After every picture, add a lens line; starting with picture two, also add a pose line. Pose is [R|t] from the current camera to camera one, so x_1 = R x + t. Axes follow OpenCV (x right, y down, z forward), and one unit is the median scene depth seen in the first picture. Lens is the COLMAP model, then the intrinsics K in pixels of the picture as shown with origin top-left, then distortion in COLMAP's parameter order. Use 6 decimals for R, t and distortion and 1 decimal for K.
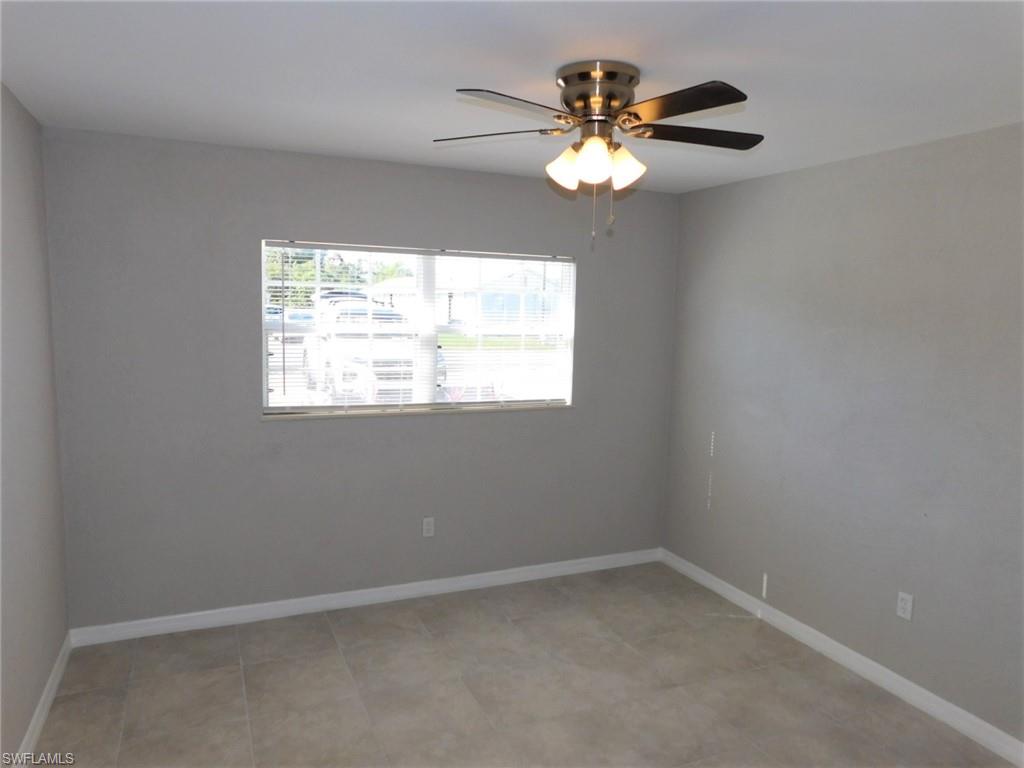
lens RADIAL K [[707.6, 0, 511.5], [0, 707.6, 395.7], [0, 0, 1]] dist [0.027863, 0.000916]
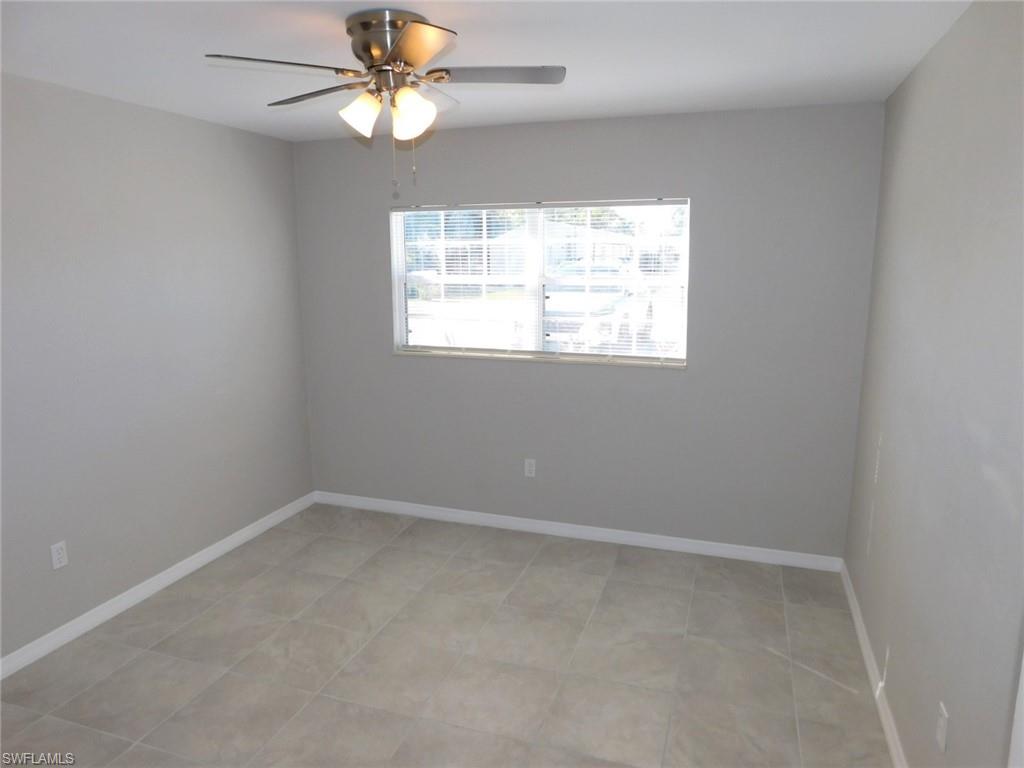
lens RADIAL K [[688.1, 0, 512.0], [0, 688.1, 384.0], [0, 0, 1]] dist [0.002109, -0.000275]
pose [[0.738847, 0.096222, -0.666968, 0.539792], [-0.062678, 0.995275, 0.074153, -0.014566], [0.670952, -0.012984, 0.741387, 0.219649]]
